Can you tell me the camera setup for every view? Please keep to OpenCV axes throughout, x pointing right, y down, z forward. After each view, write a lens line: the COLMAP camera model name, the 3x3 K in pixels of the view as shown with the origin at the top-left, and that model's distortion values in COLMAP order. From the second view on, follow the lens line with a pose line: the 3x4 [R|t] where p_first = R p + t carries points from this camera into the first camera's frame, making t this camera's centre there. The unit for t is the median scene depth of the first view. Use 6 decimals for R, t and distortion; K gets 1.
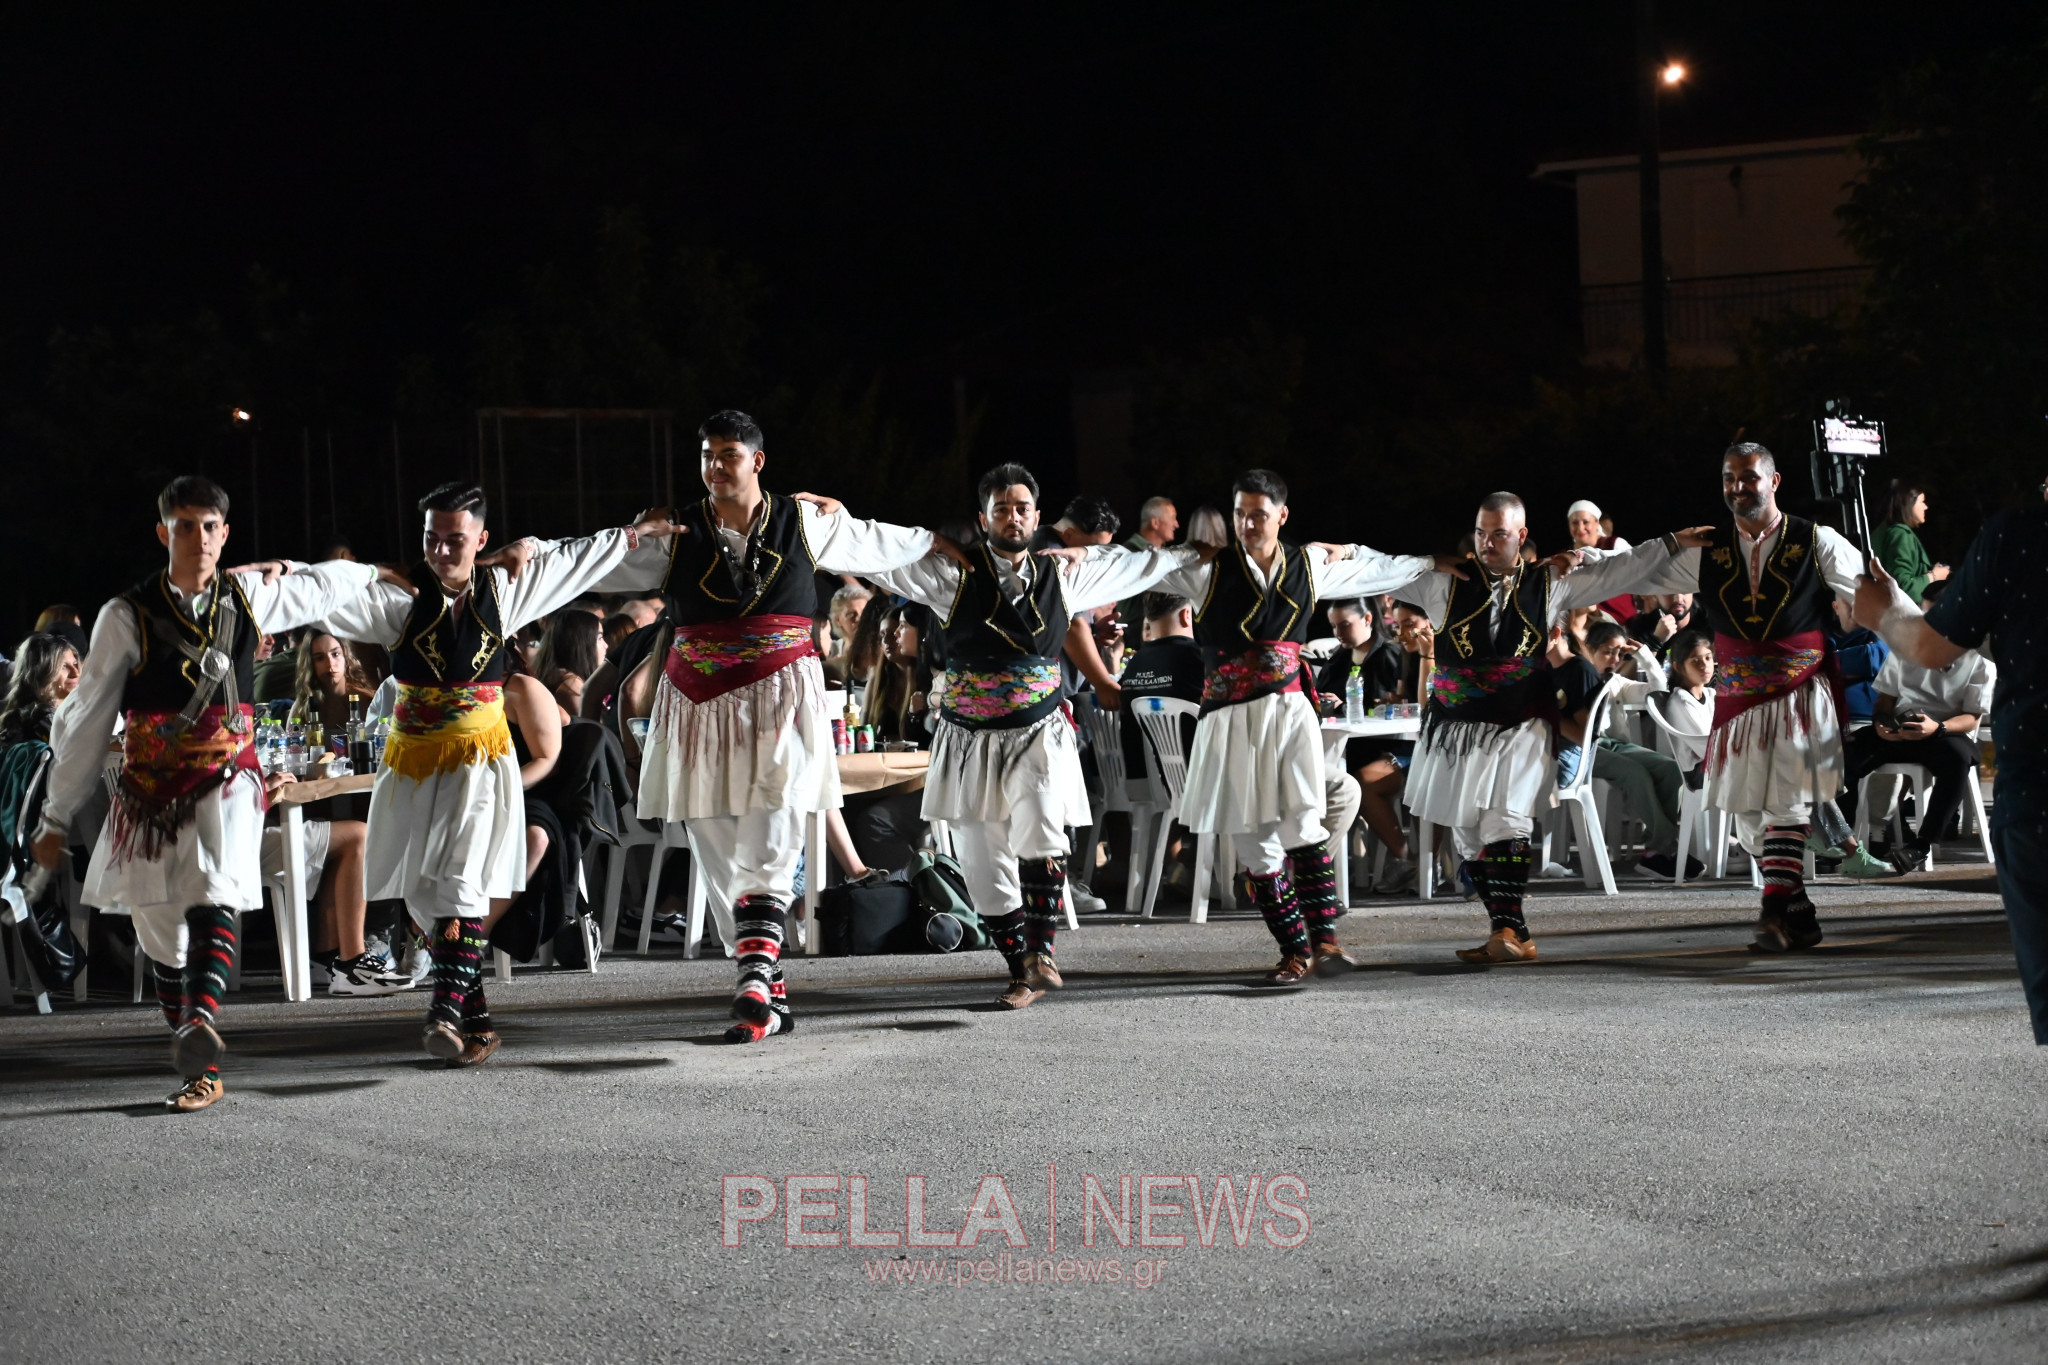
lens RADIAL K [[4181.3, 0, 1024.0], [0, 4181.3, 682.5], [0, 0, 1]] dist [-0.011486, -0.051080]
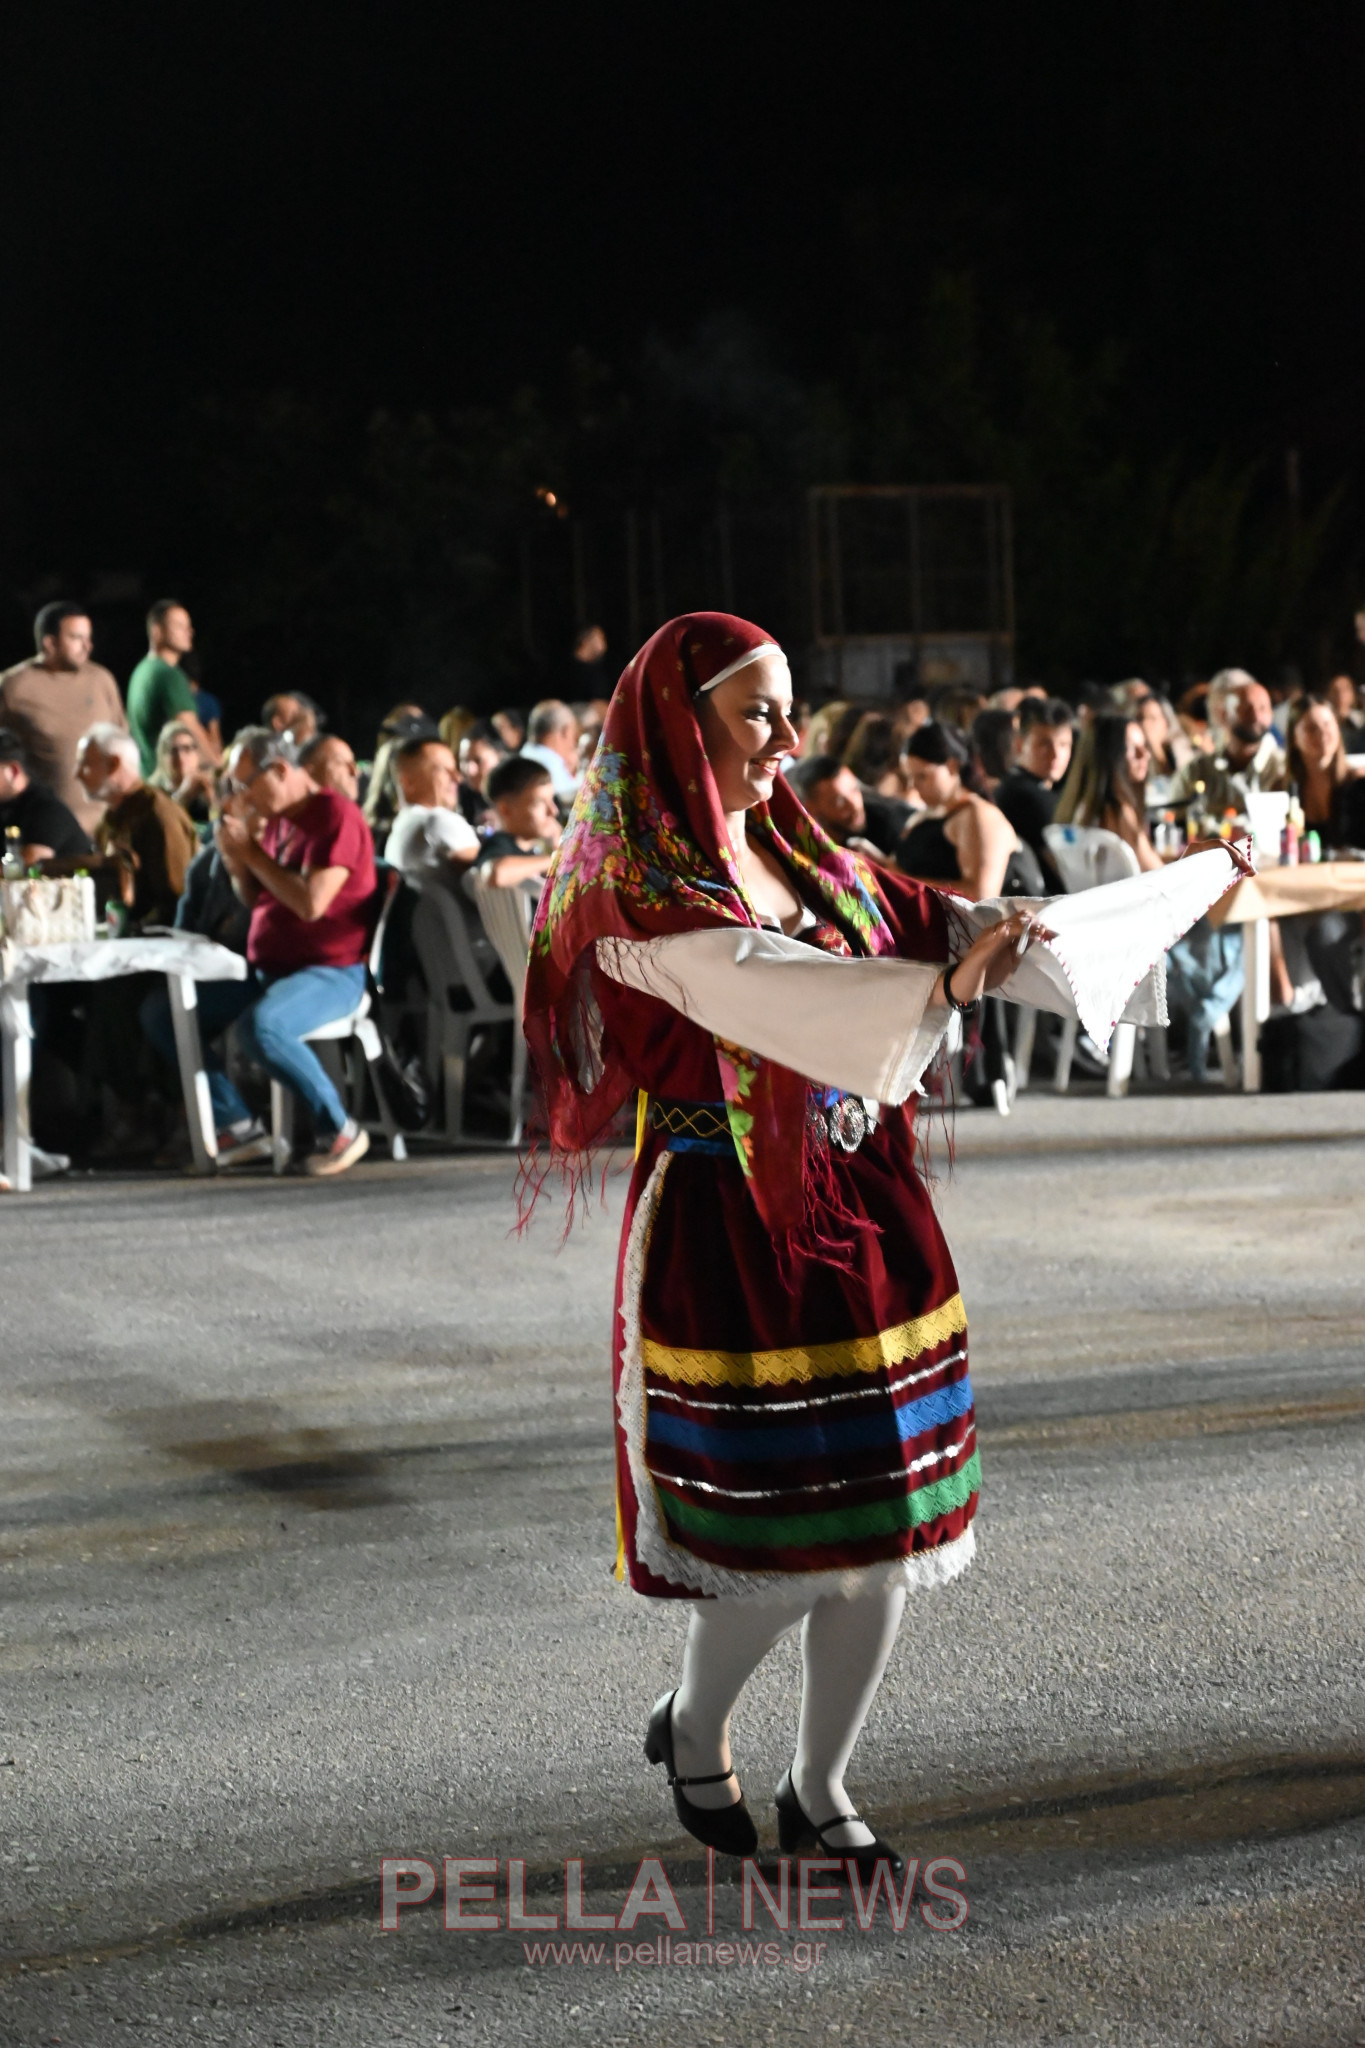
lens RADIAL K [[4181.3, 0, 682.5], [0, 4181.3, 1024.0], [0, 0, 1]] dist [-0.011486, -0.051080]
pose [[0.988630, 0.001425, -0.150365, -0.055402], [0.007905, 0.998080, 0.061435, -0.007891], [0.150164, -0.061926, 0.986720, 0.152242]]
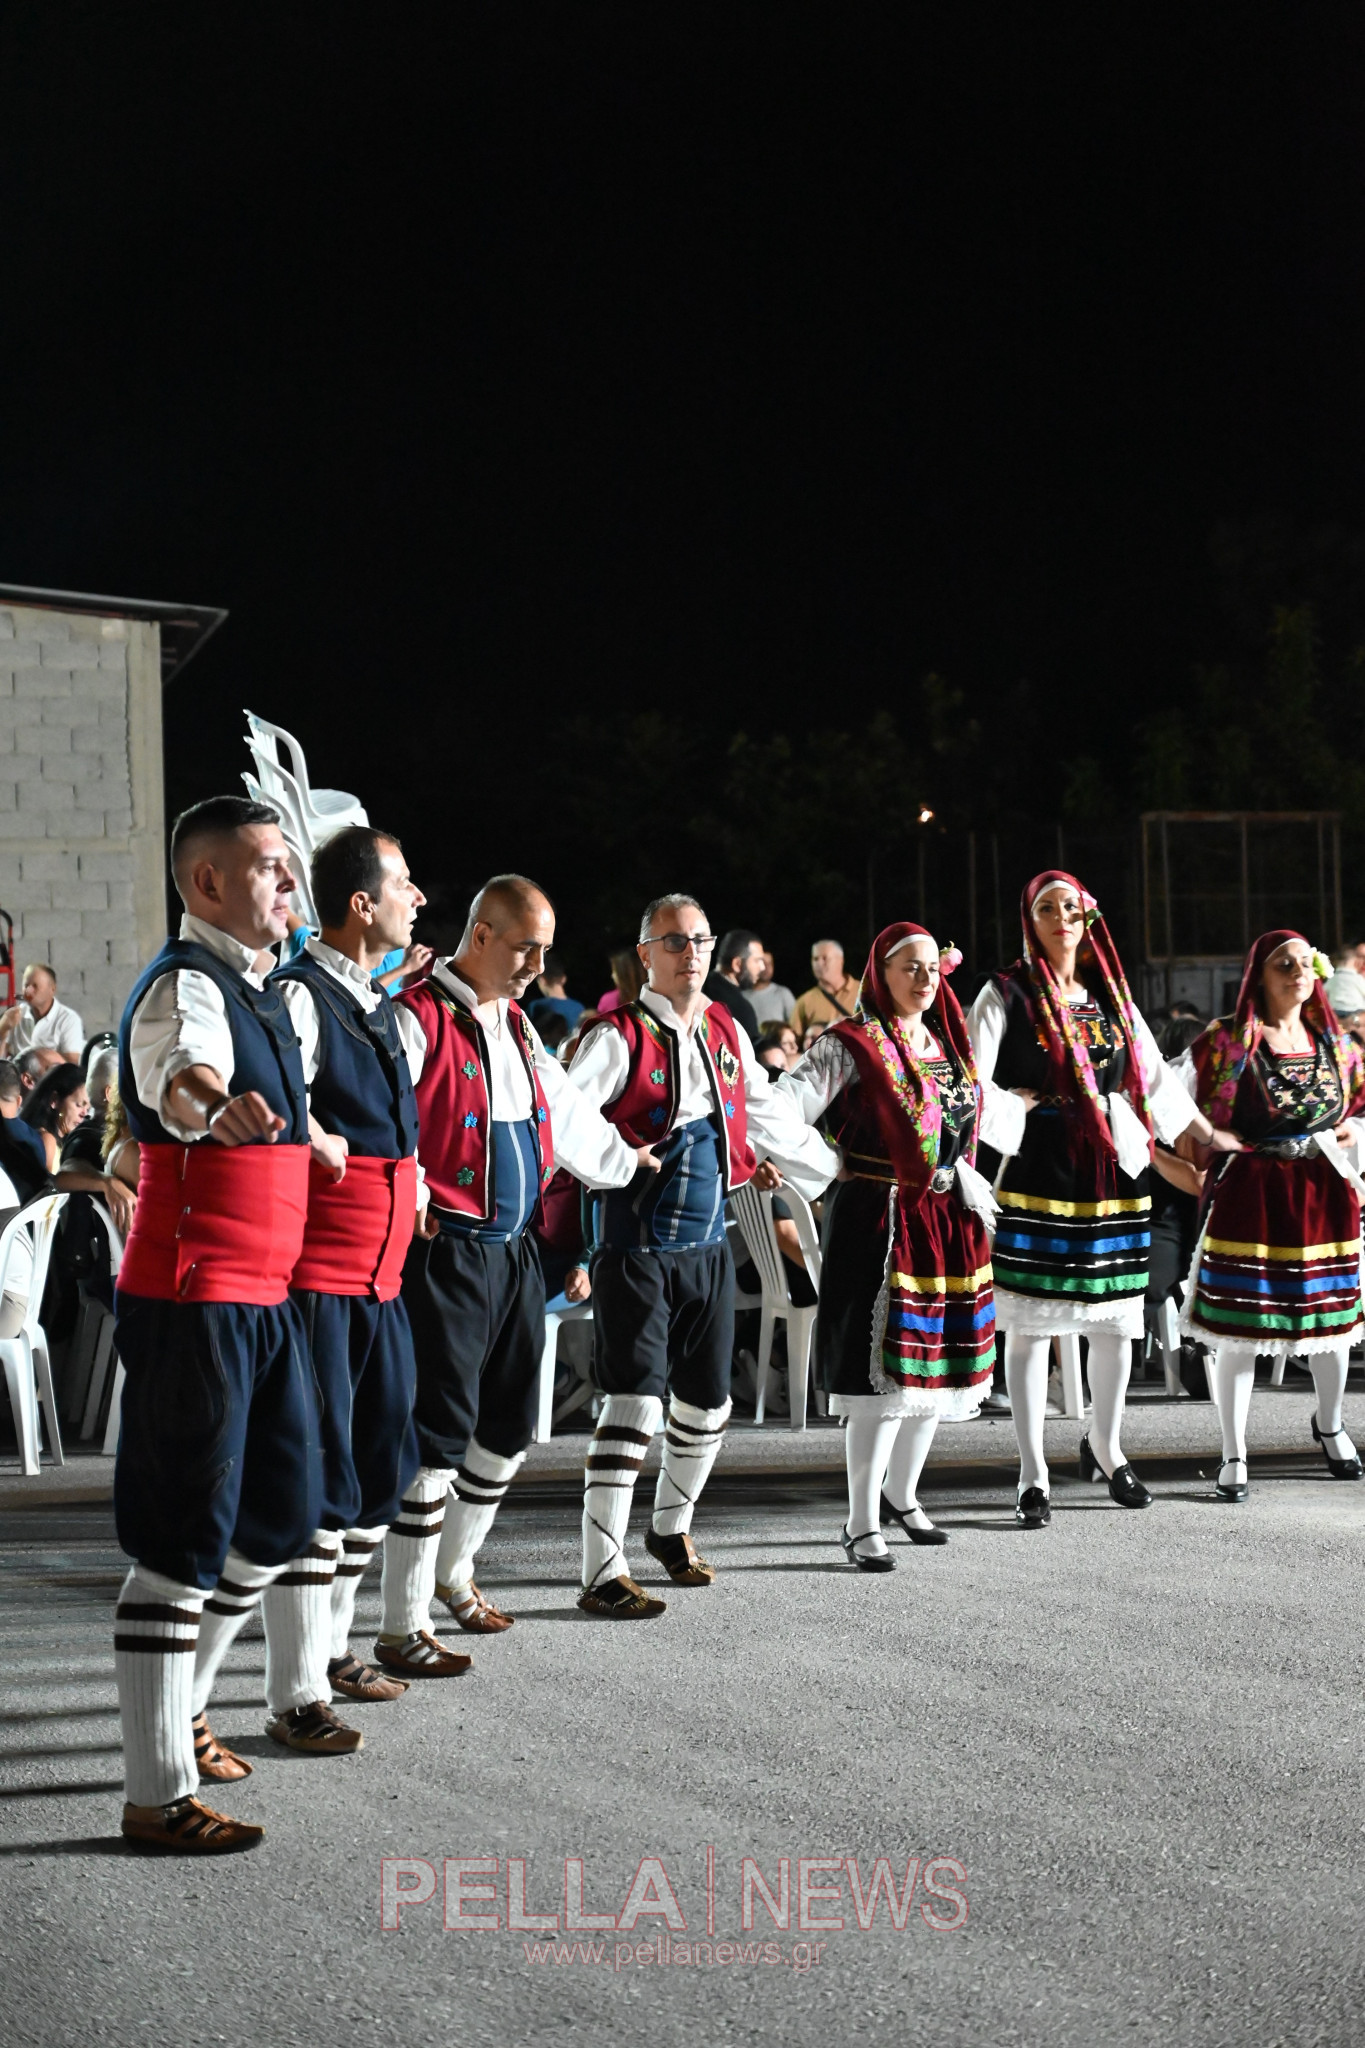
lens RADIAL K [[4181.3, 0, 682.5], [0, 4181.3, 1024.0], [0, 0, 1]] dist [-0.011486, -0.051080]
pose [[0.970314, 0.003390, -0.241825, 0.012837], [-0.006676, 0.999896, -0.012770, -0.007546], [0.241756, 0.014005, 0.970236, 0.047810]]
